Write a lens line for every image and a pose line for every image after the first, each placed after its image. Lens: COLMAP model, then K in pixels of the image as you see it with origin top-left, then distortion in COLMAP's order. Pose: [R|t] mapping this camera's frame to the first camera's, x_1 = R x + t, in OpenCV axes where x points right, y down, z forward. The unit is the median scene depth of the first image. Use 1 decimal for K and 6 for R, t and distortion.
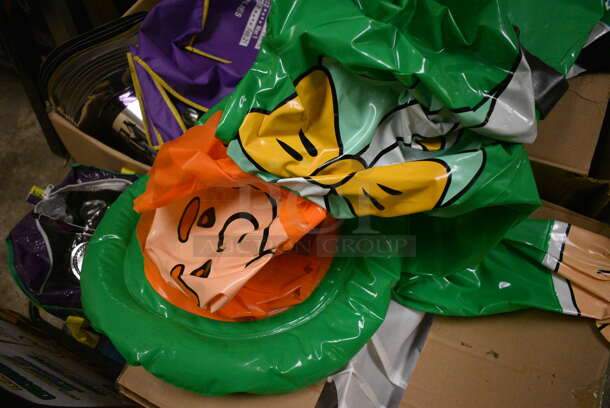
lens RADIAL K [[469.3, 0, 304.9], [0, 469.3, 205.0], [0, 0, 1]] dist [-0.085846, -0.002246]
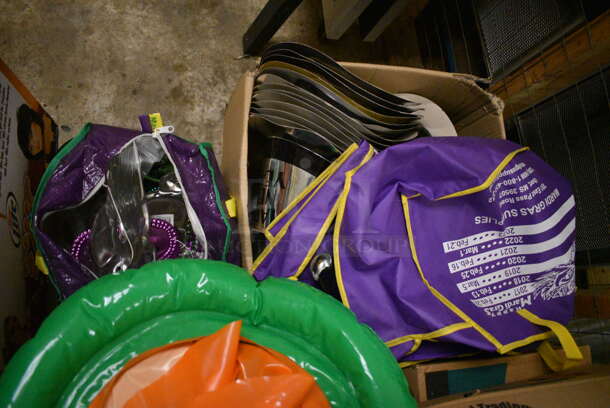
lens RADIAL K [[469.3, 0, 305.6], [0, 469.3, 203.7], [0, 0, 1]] dist [-0.085846, -0.002246]
pose [[0.486114, 0.872946, -0.040718, -0.281793], [-0.862185, 0.486682, 0.140635, -0.293495], [0.142583, -0.033258, 0.989224, 0.201397]]
